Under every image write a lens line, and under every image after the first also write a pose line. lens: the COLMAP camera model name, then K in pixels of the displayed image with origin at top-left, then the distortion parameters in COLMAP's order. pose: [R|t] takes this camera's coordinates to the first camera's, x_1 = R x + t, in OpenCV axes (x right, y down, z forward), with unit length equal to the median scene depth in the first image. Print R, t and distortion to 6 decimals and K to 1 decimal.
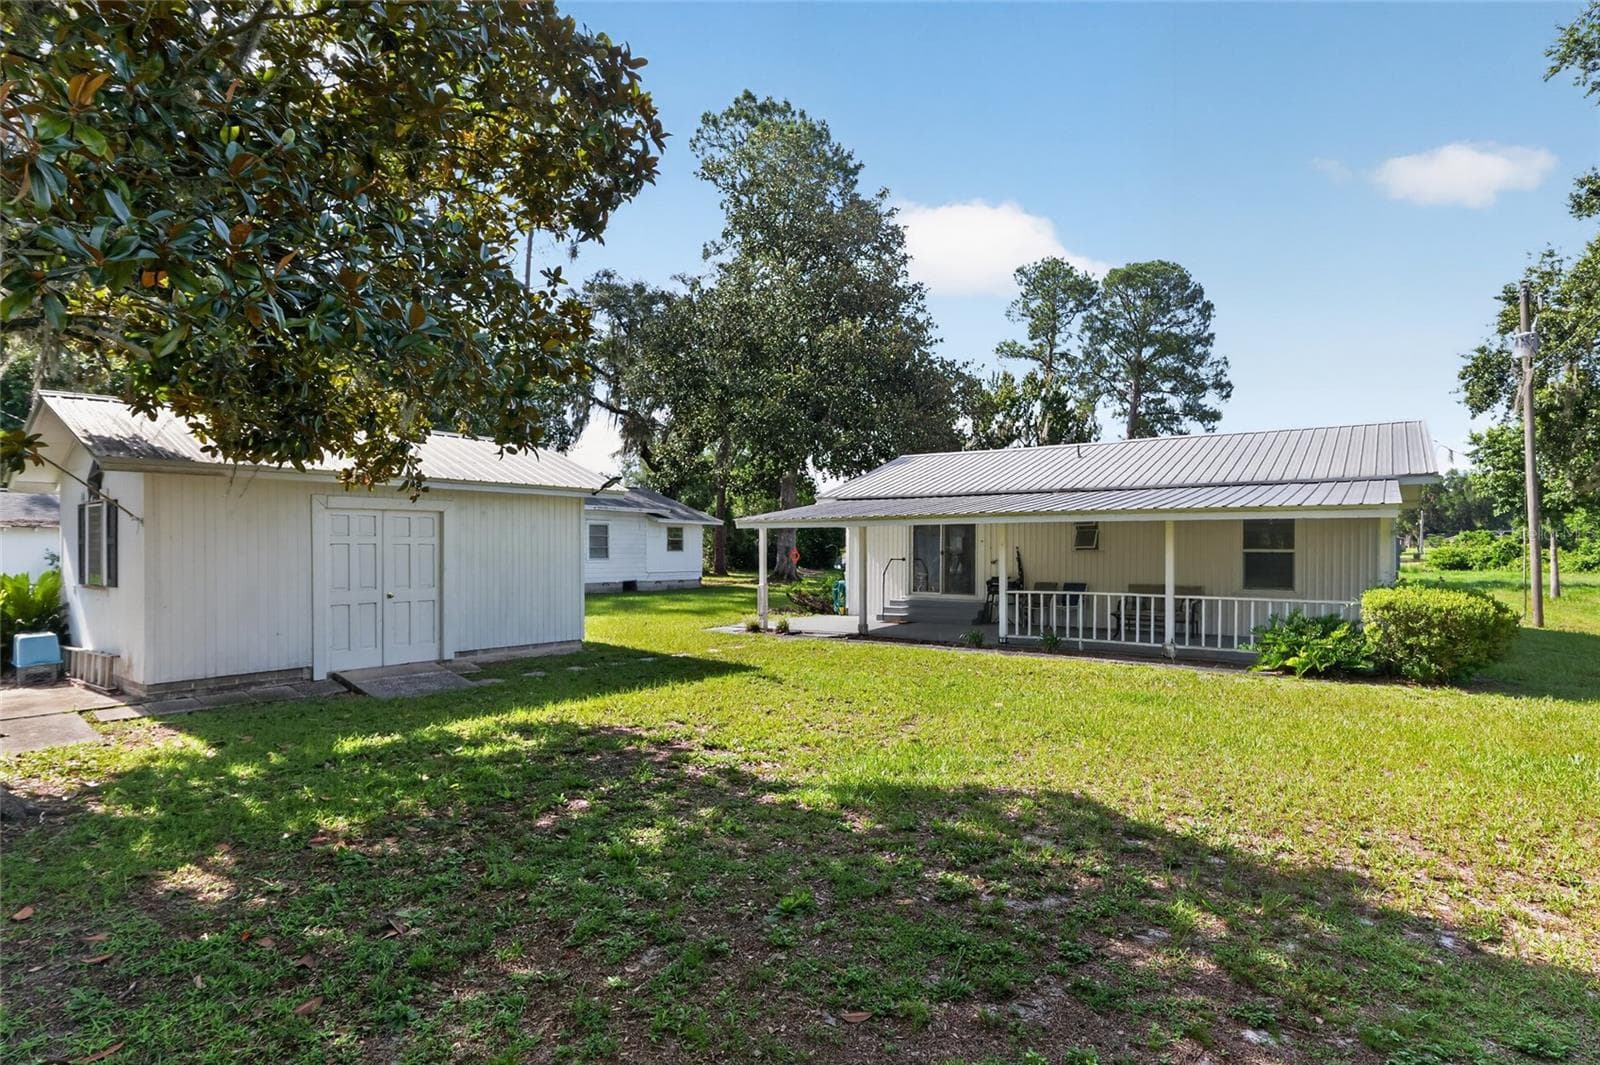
lens RADIAL K [[823.9, 0, 789.7], [0, 823.9, 552.6], [0, 0, 1]] dist [0.005723, -0.005287]
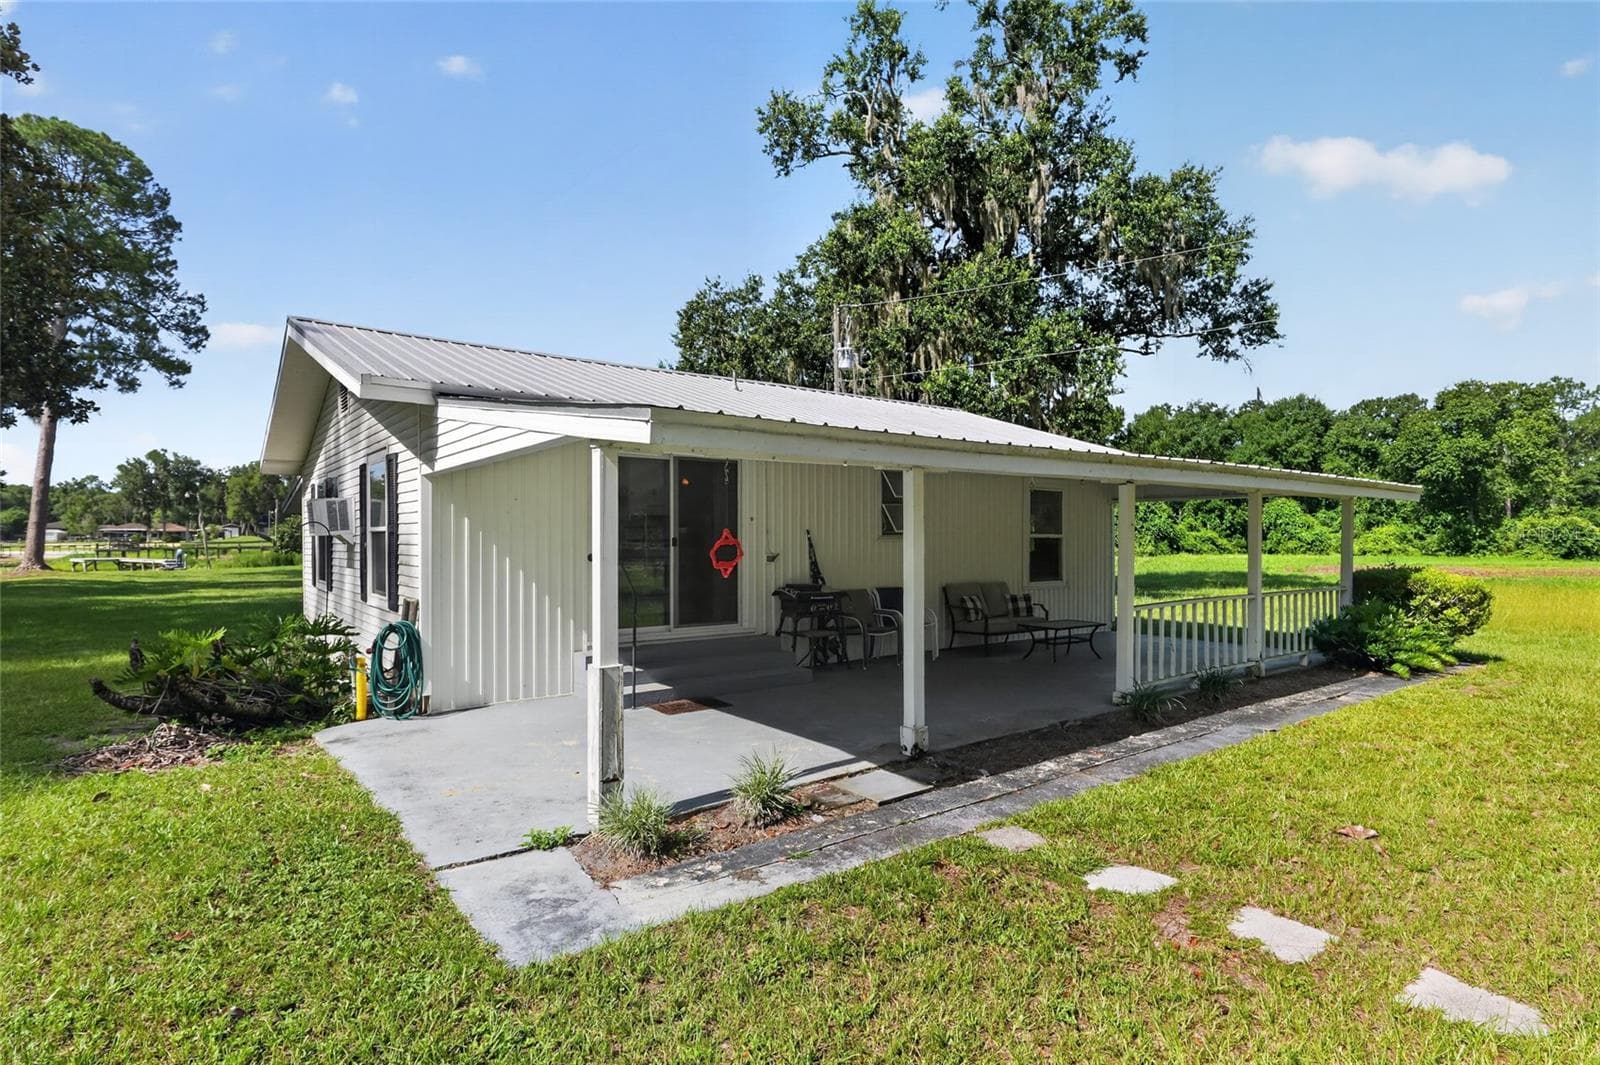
lens RADIAL K [[823.9, 0, 796.5], [0, 823.9, 542.8], [0, 0, 1]] dist [0.005723, -0.005287]
pose [[0.287059, -0.008851, 0.957872, -0.086843], [0.007014, 0.999950, 0.007138, -0.000846], [-0.957887, 0.004670, 0.287107, 0.277128]]
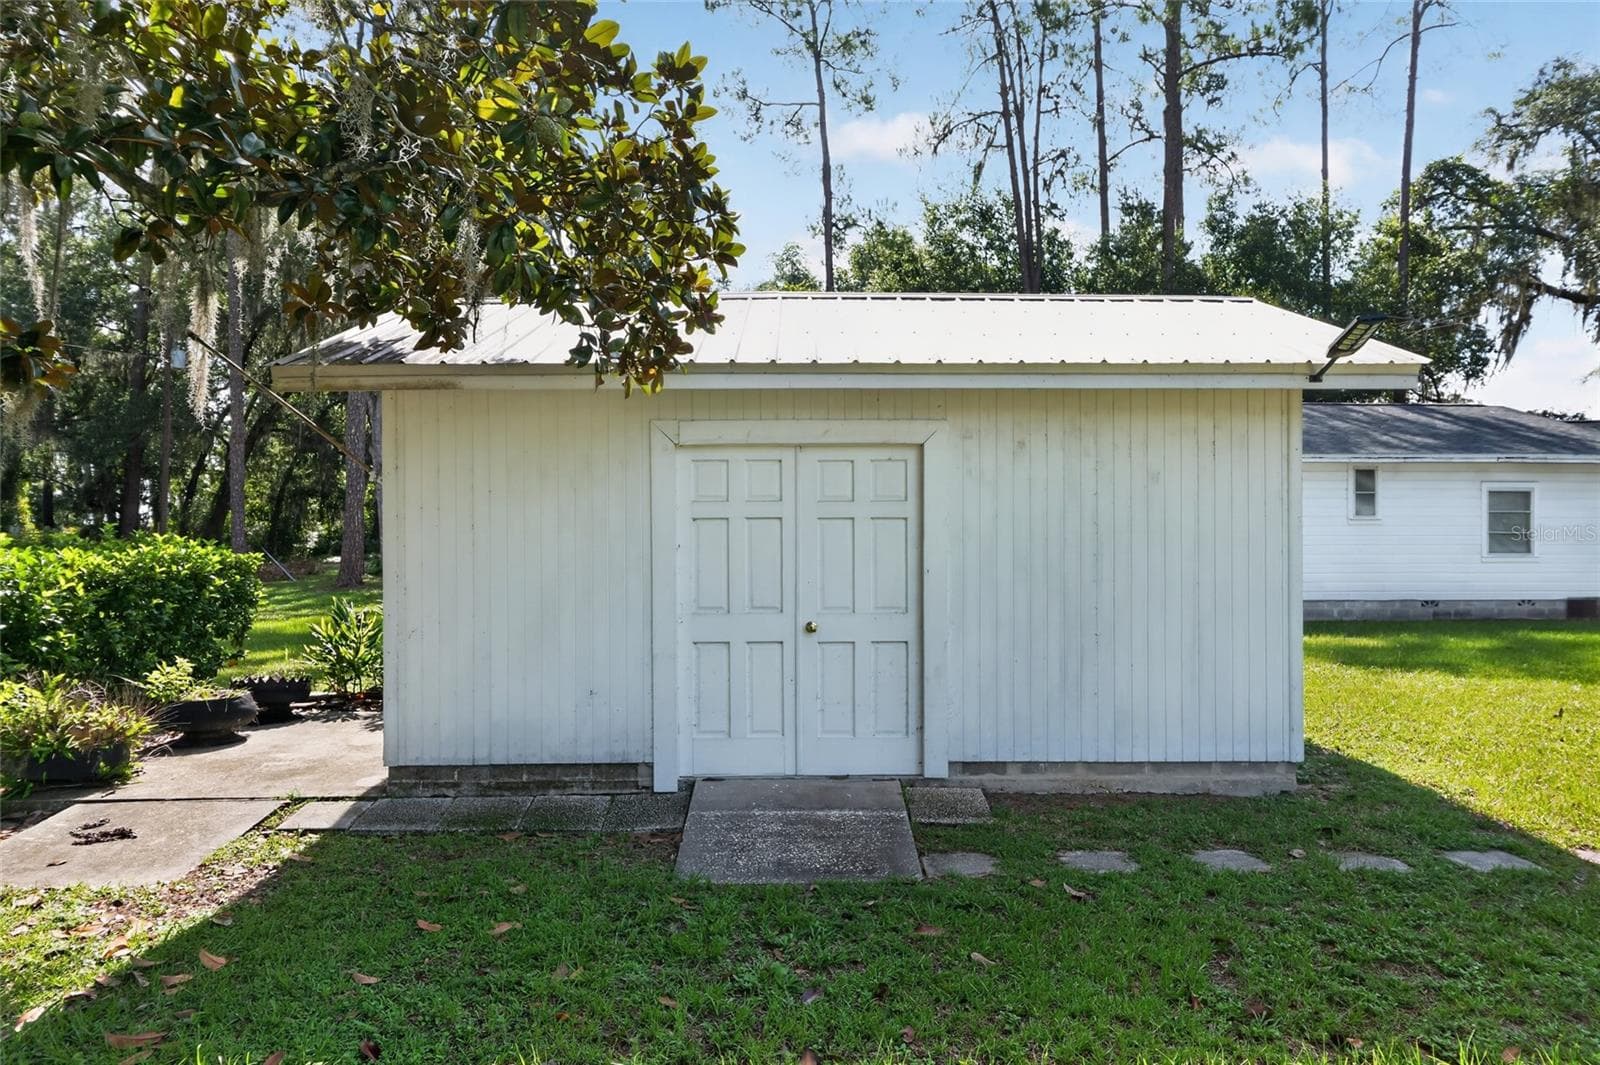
lens RADIAL K [[1046.0, 0, 802.8], [0, 1046.0, 531.8], [0, 0, 1]] dist [0.002500, -0.001011]
pose [[0.644057, -0.011410, -0.764892, -0.005914], [-0.000305, 0.999885, -0.015172, 0.001315], [0.764977, 0.010005, 0.643980, 0.120819]]
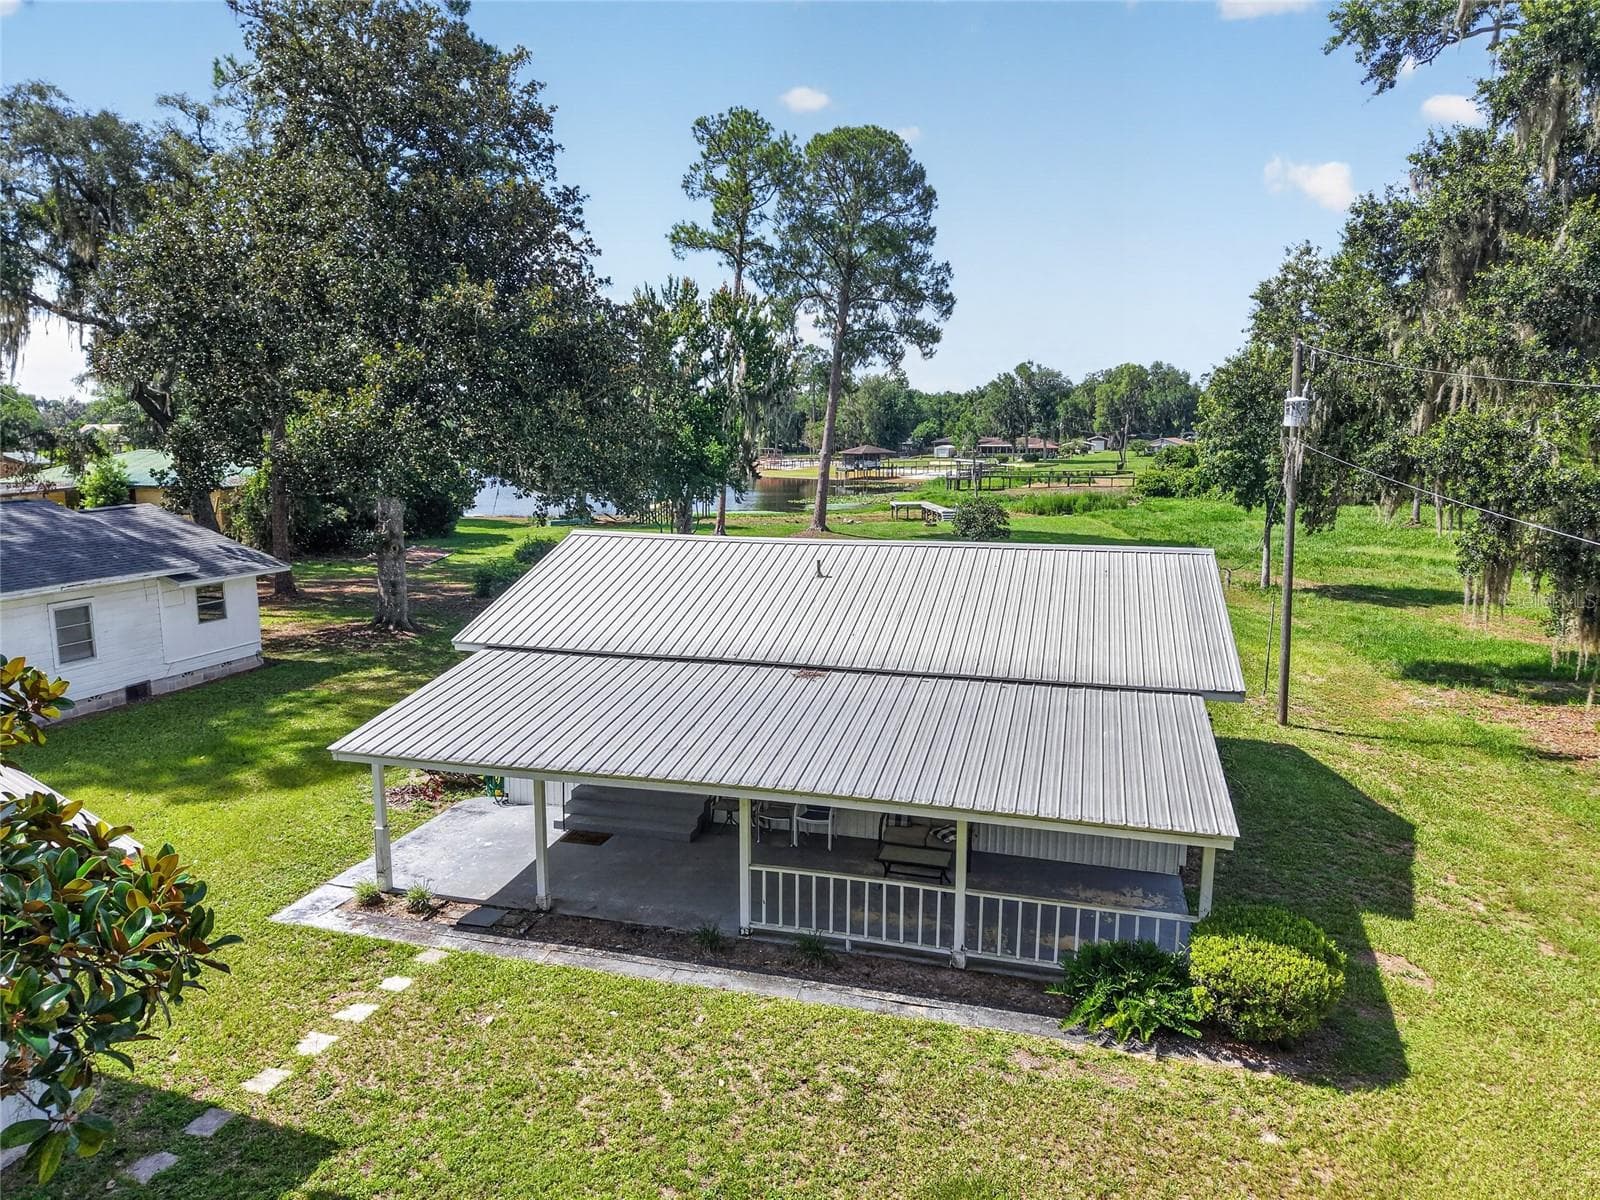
lens RADIAL K [[1071.3, 0, 774.5], [0, 1071.3, 611.9], [0, 0, 1]] dist [0.026310, -0.024859]
pose [[0.939725, -0.058365, 0.336913, -0.005618], [0.003849, 0.987067, 0.160261, -0.085835], [-0.341909, -0.149305, 0.927796, 0.039859]]
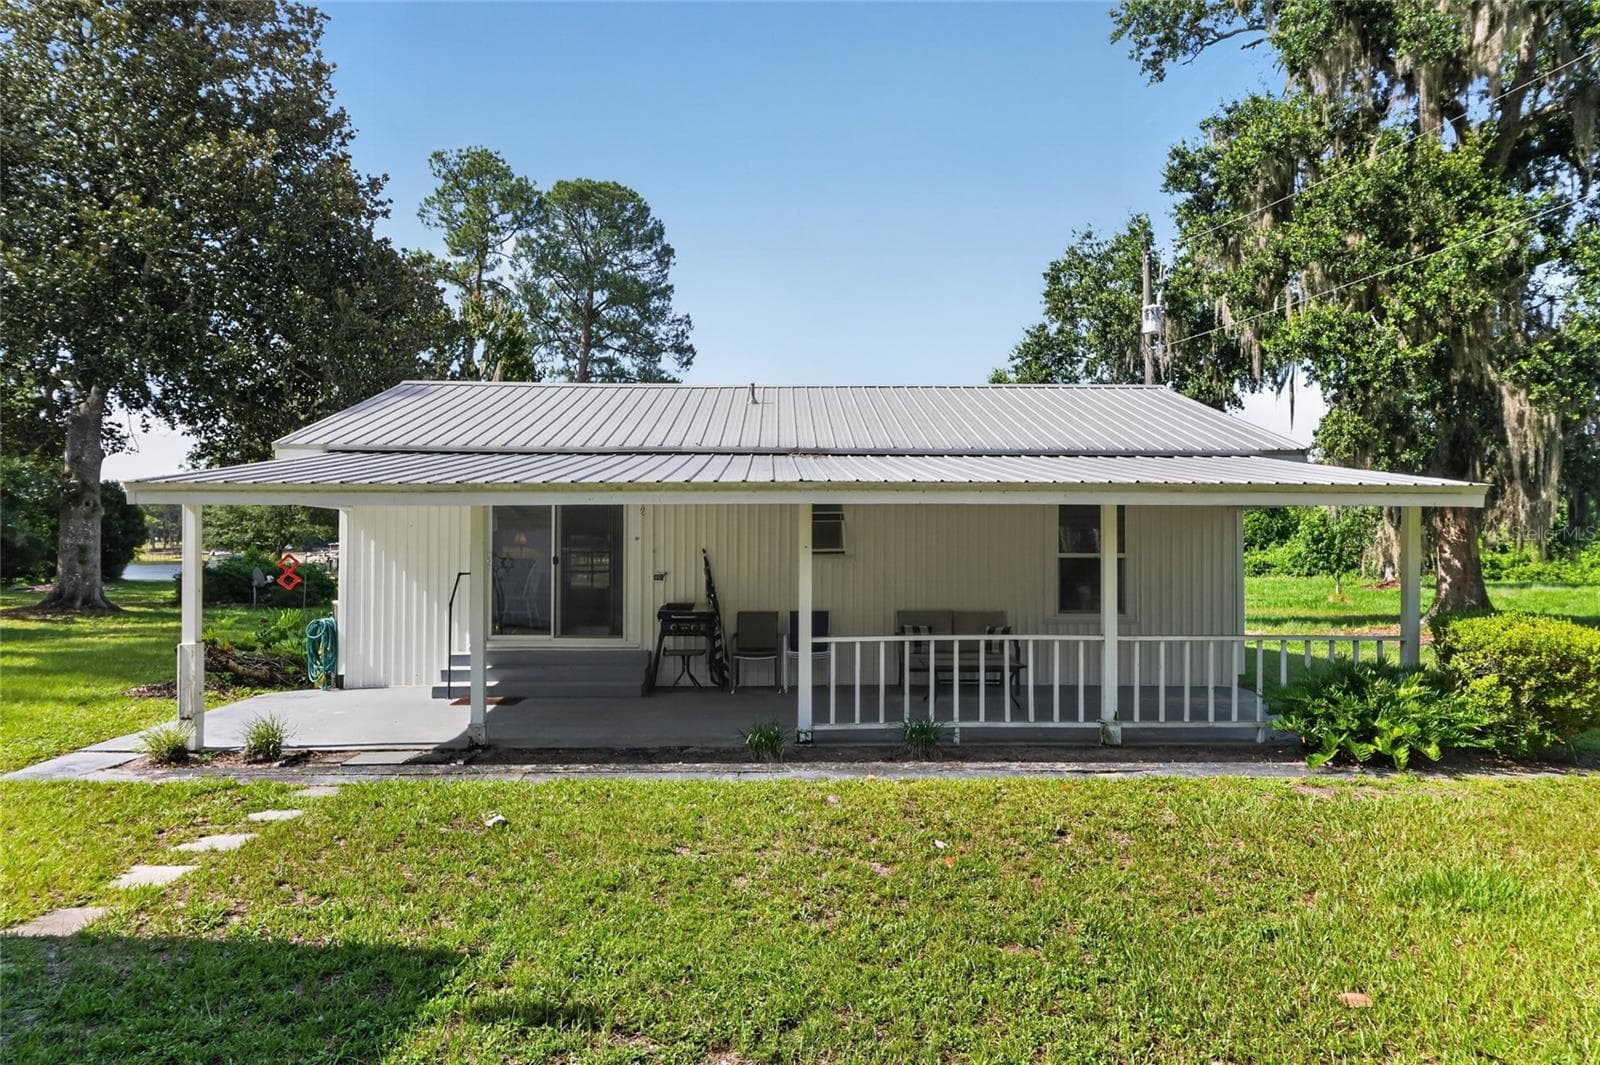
lens RADIAL K [[1046.0, 0, 798.1], [0, 1046.0, 543.2], [0, 0, 1]] dist [0.002500, -0.001011]
pose [[0.788560, 0.000750, 0.614958, -0.036874], [0.003931, 0.999973, -0.006260, -0.002175], [-0.614946, 0.007354, 0.788535, 0.131445]]
